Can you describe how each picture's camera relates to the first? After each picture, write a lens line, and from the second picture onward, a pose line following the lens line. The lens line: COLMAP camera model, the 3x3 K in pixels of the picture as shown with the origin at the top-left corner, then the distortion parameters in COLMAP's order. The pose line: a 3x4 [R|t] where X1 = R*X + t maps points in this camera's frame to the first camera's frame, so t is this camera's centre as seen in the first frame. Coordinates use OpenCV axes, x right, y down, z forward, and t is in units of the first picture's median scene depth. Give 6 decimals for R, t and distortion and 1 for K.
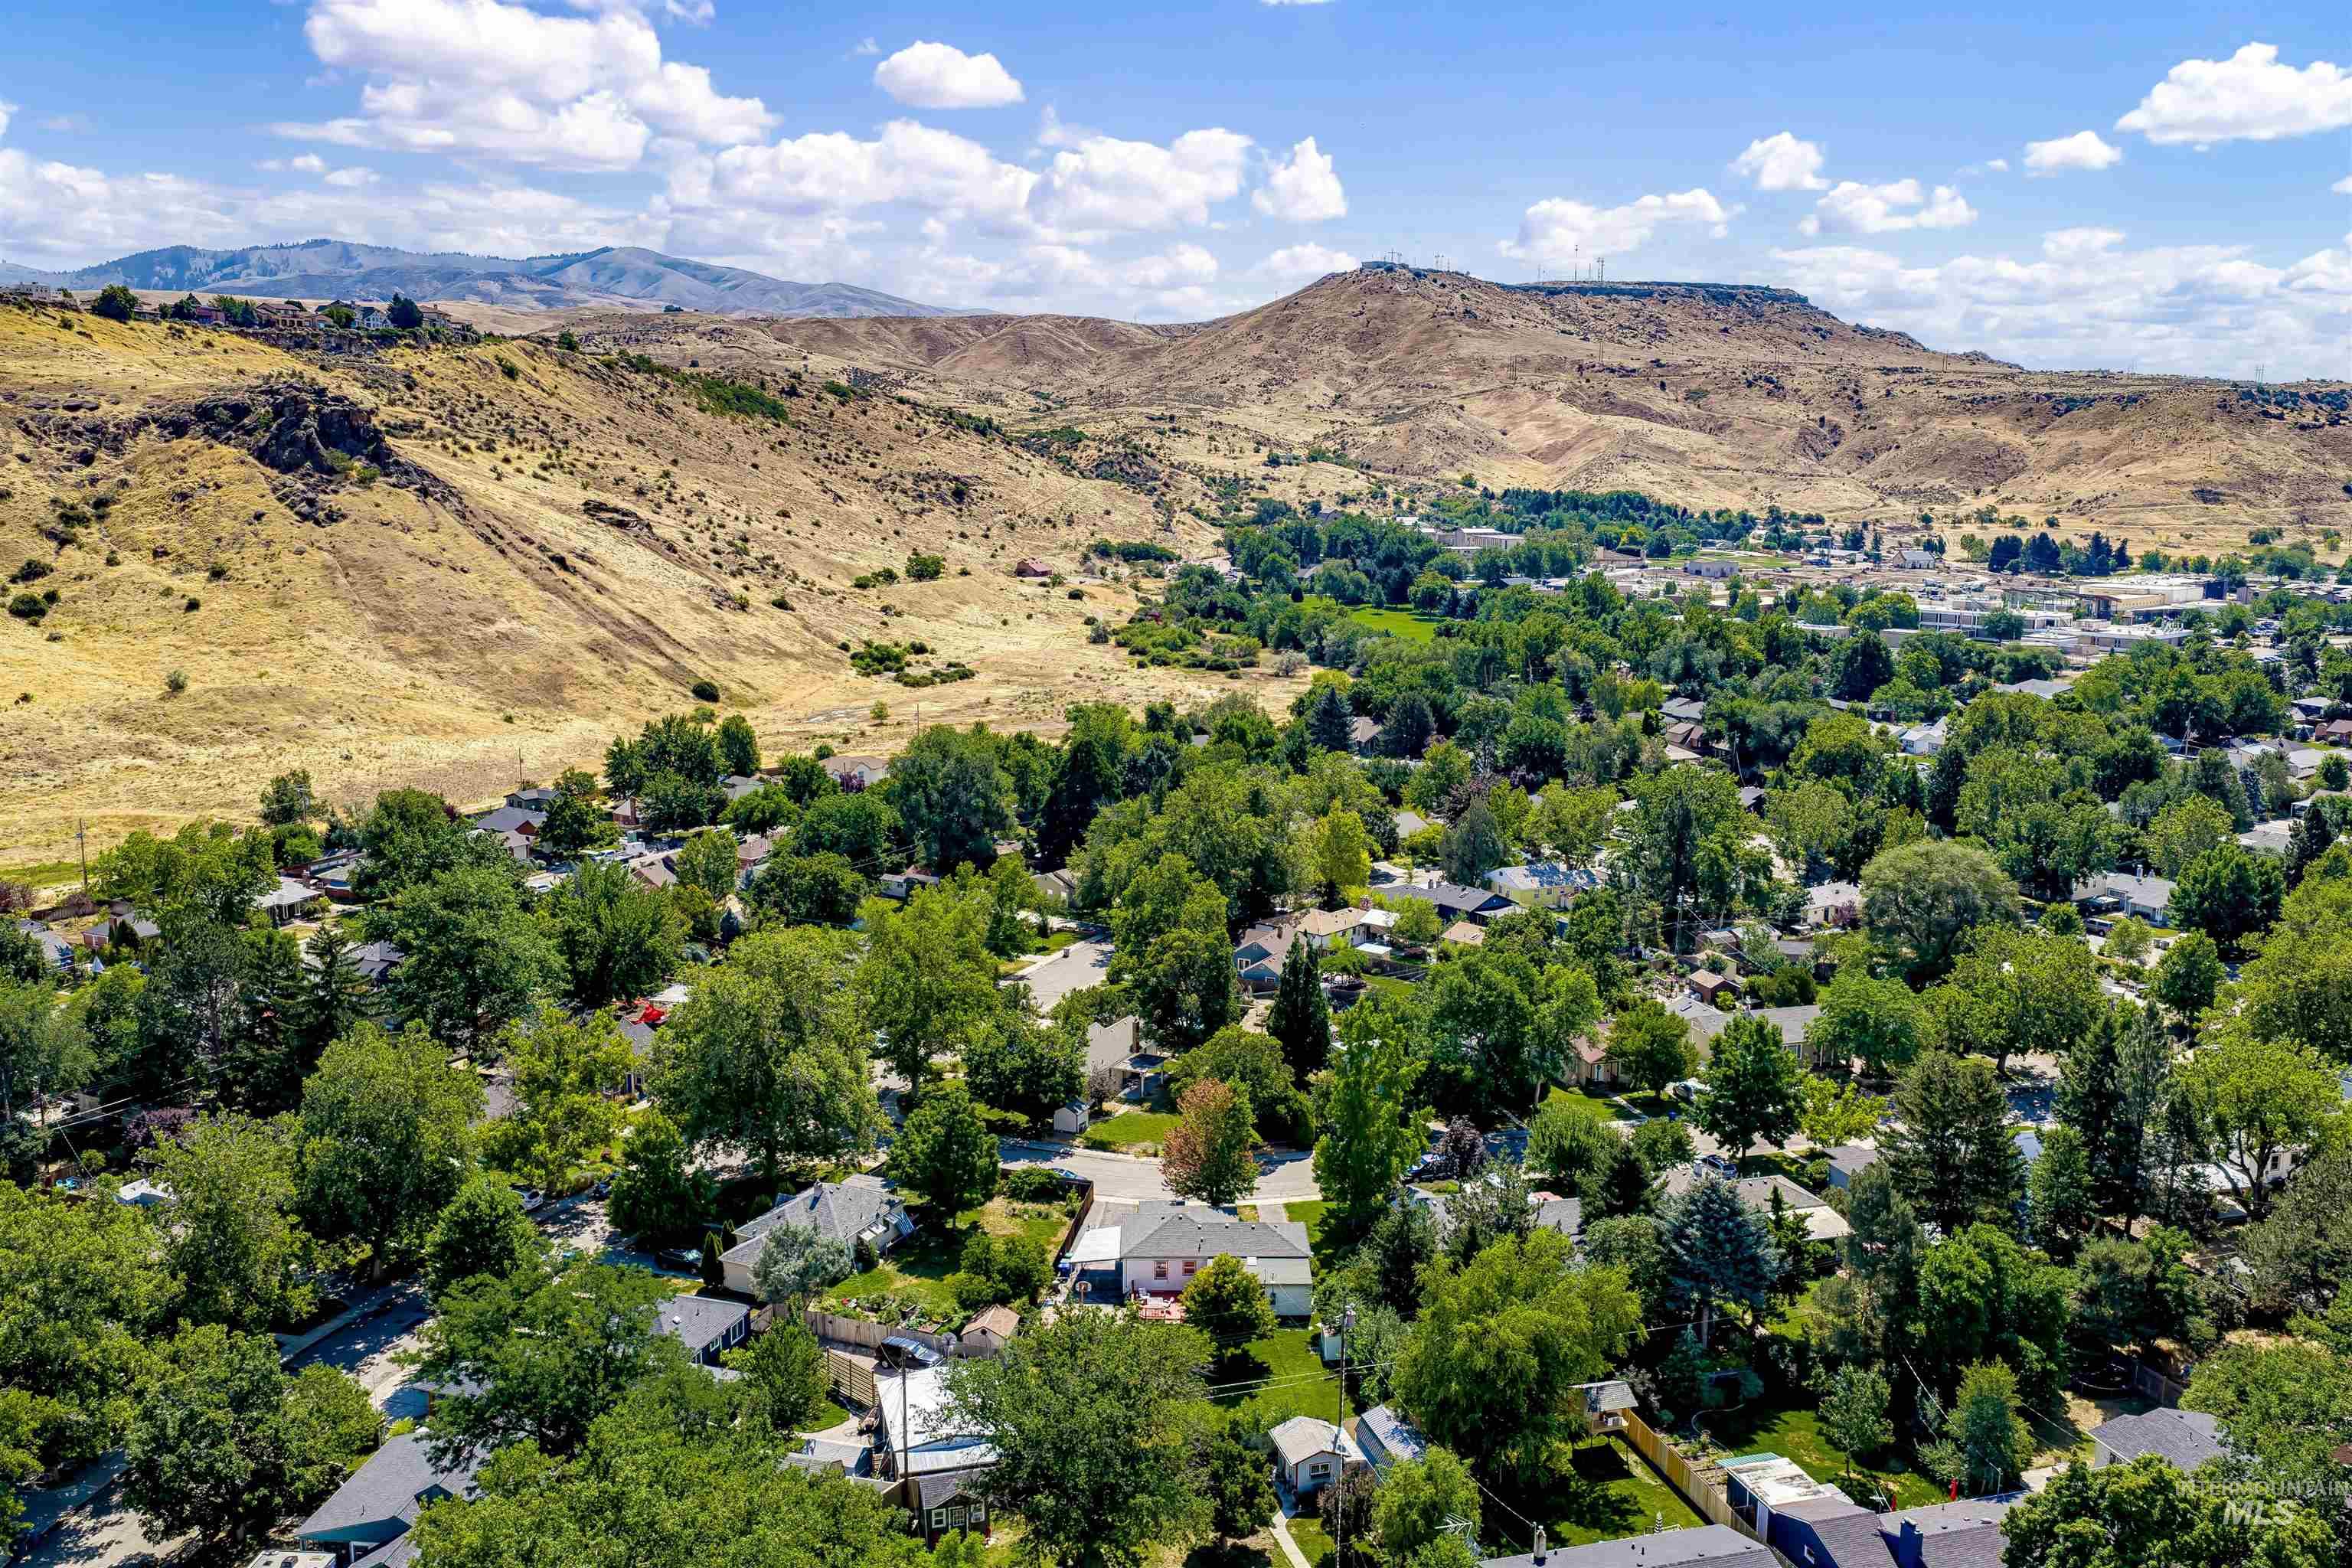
lens RADIAL K [[1944.4, 0, 1176.0], [0, 1944.4, 784.0], [0, 0, 1]] dist [0.022565, -0.047788]
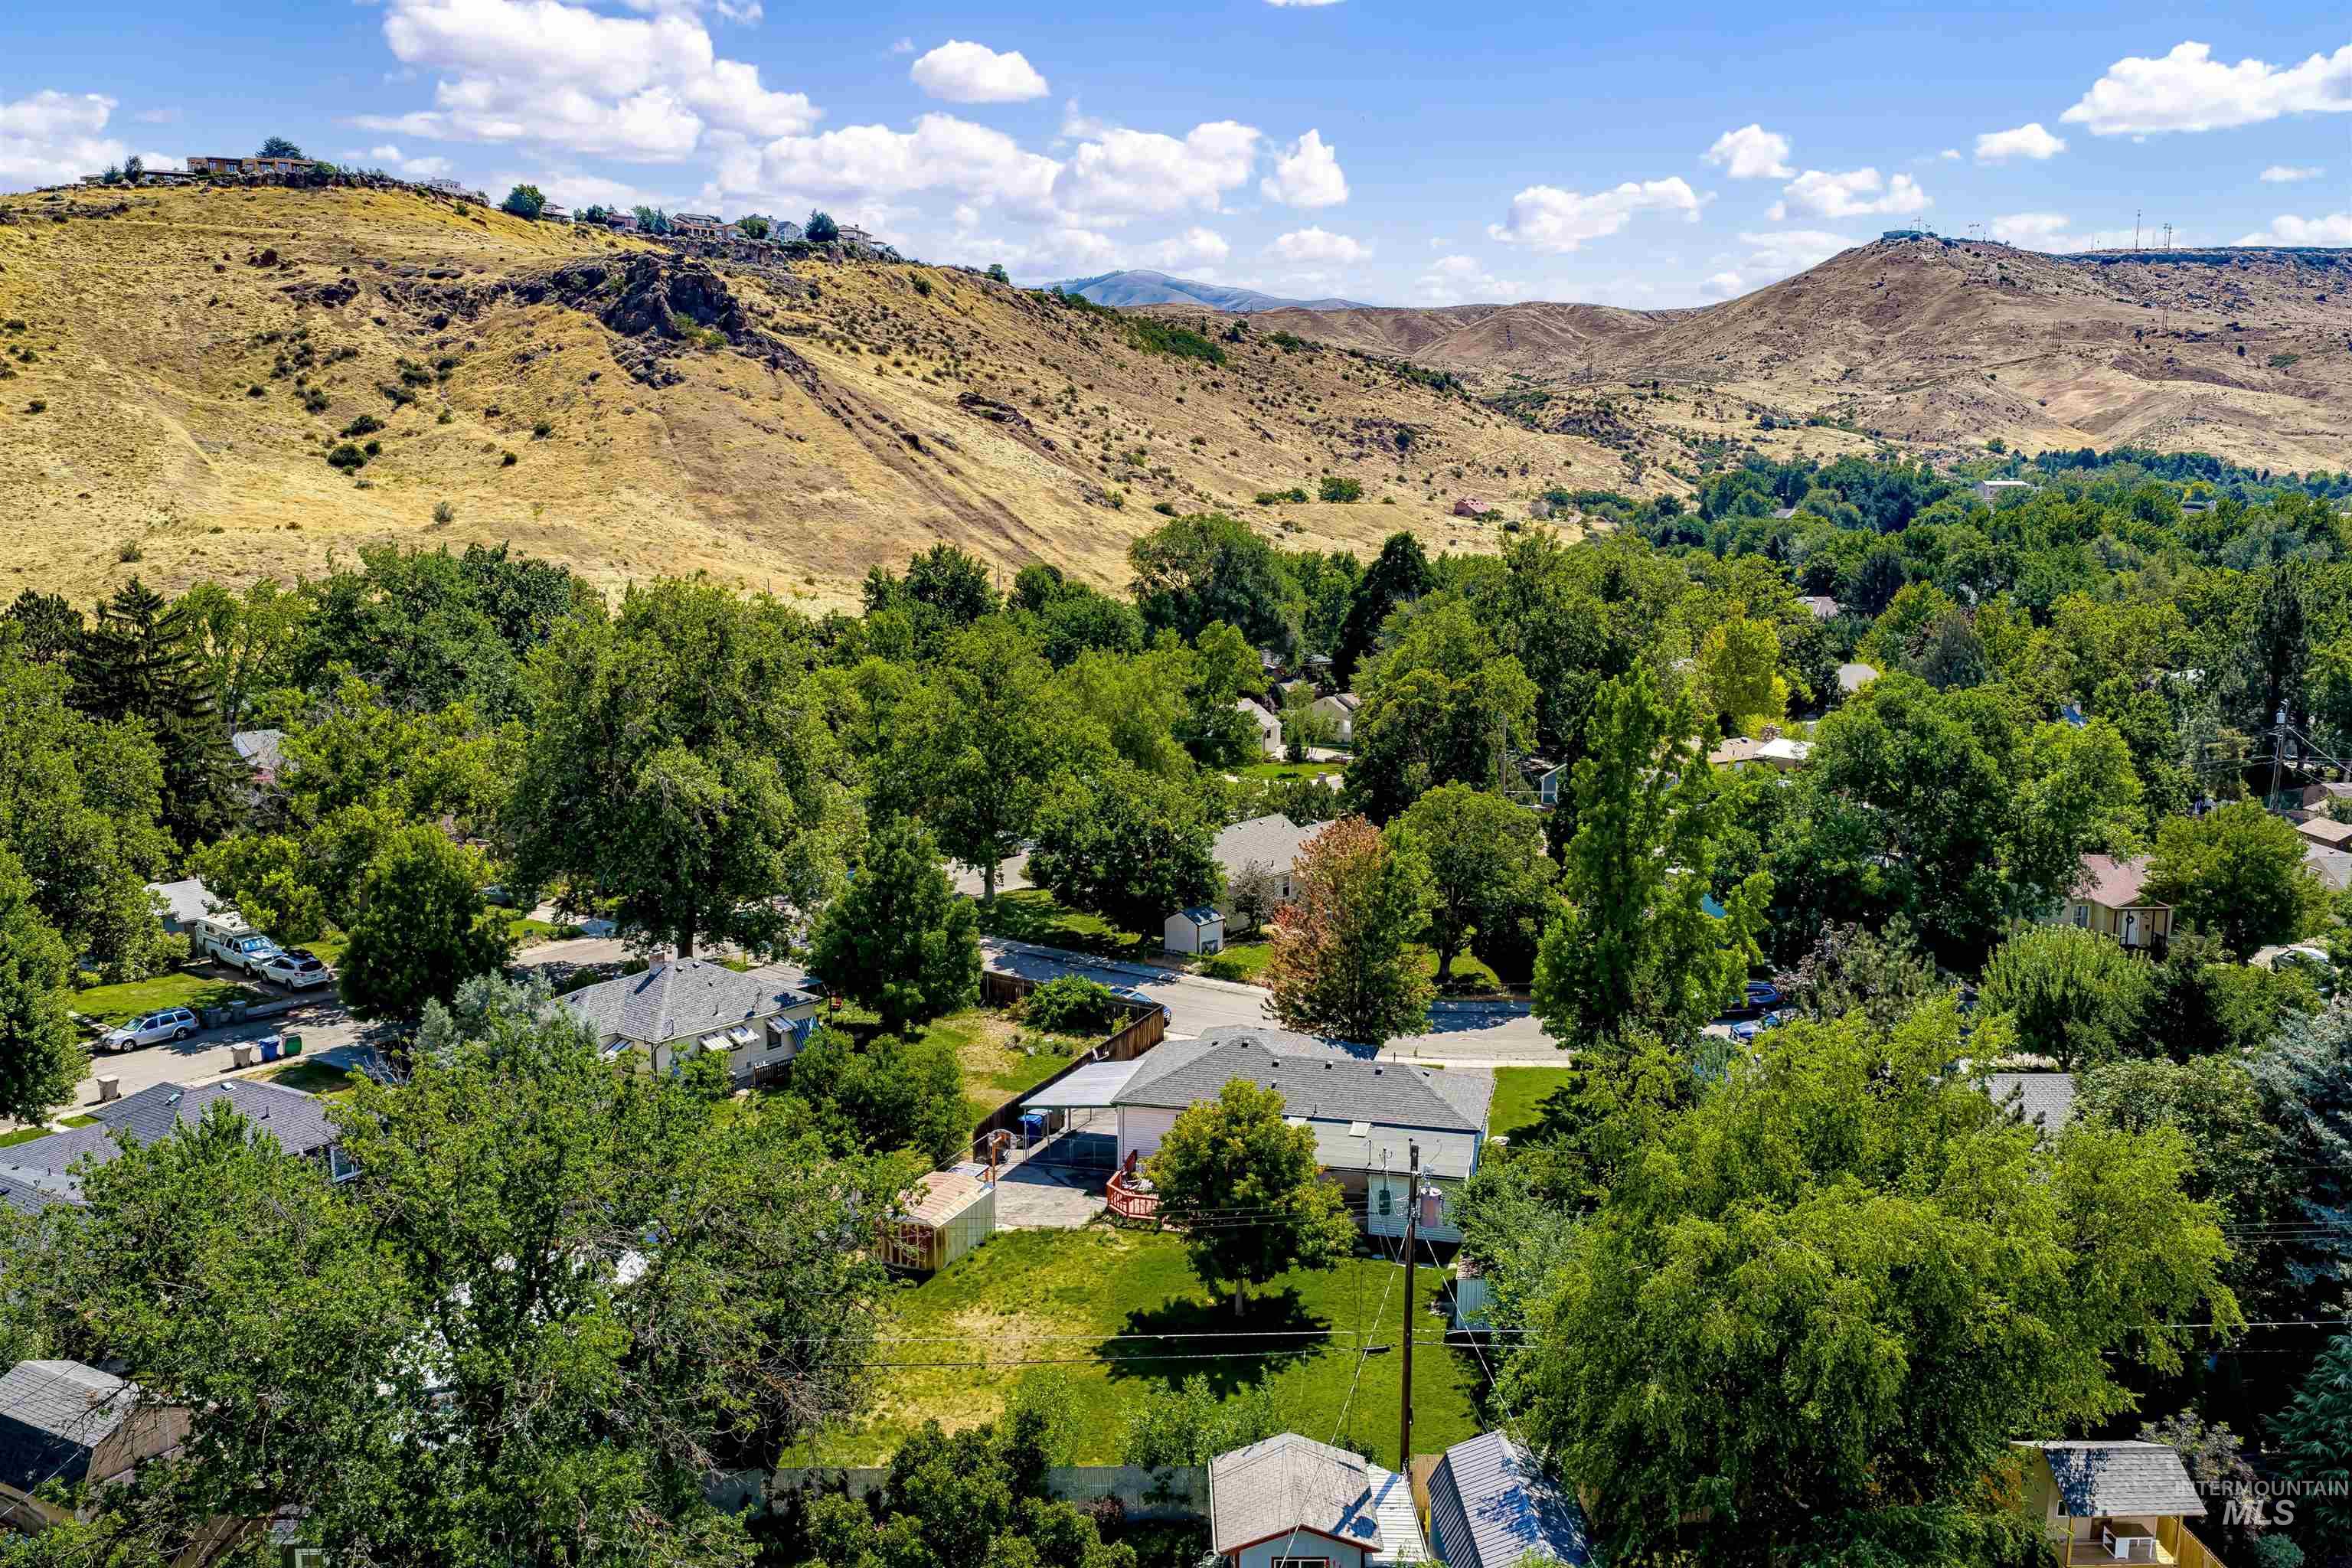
lens RADIAL K [[1944.4, 0, 1176.0], [0, 1944.4, 784.0], [0, 0, 1]] dist [0.022565, -0.047788]
pose [[0.968738, 0.036937, -0.245322, 0.026454], [-0.039756, 0.999188, -0.006547, 0.037791], [0.244881, 0.016095, 0.969419, 0.117288]]
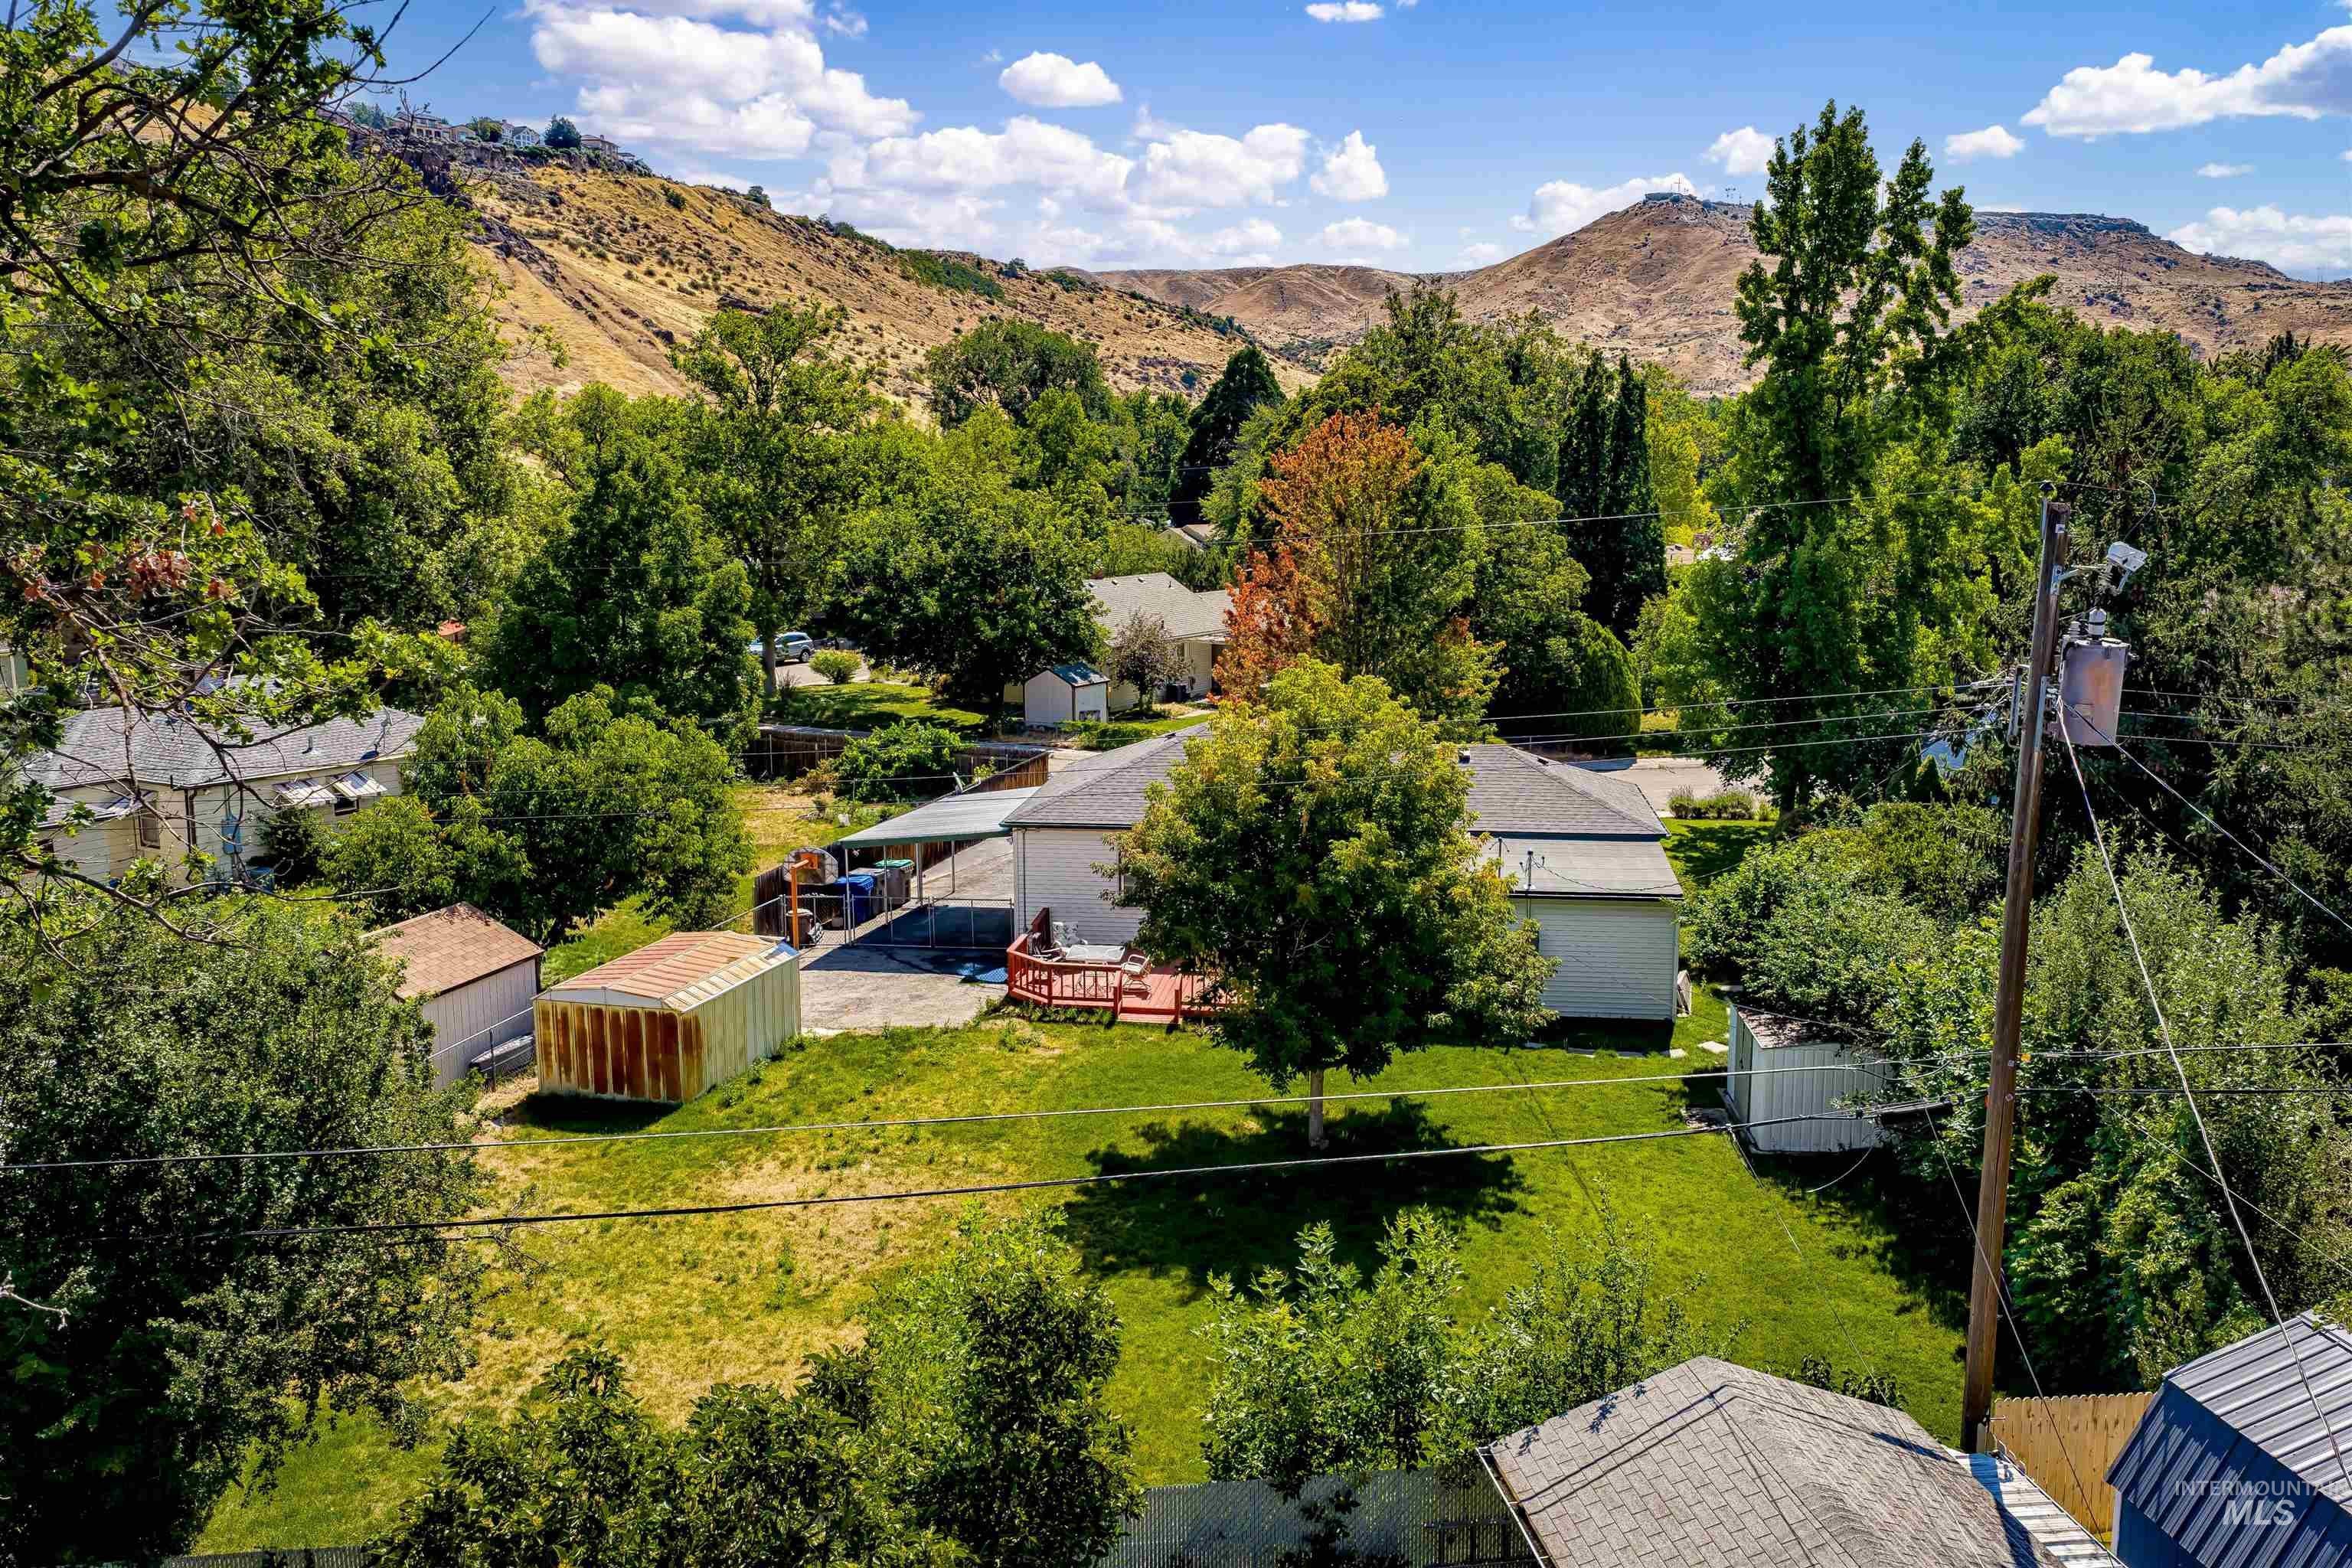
lens RADIAL K [[1944.4, 0, 1176.0], [0, 1944.4, 784.0], [0, 0, 1]] dist [0.022565, -0.047788]
pose [[0.990837, 0.015028, -0.134222, 0.008575], [-0.014985, 0.999887, 0.001329, 0.055552], [0.134227, 0.000695, 0.990950, 0.167755]]
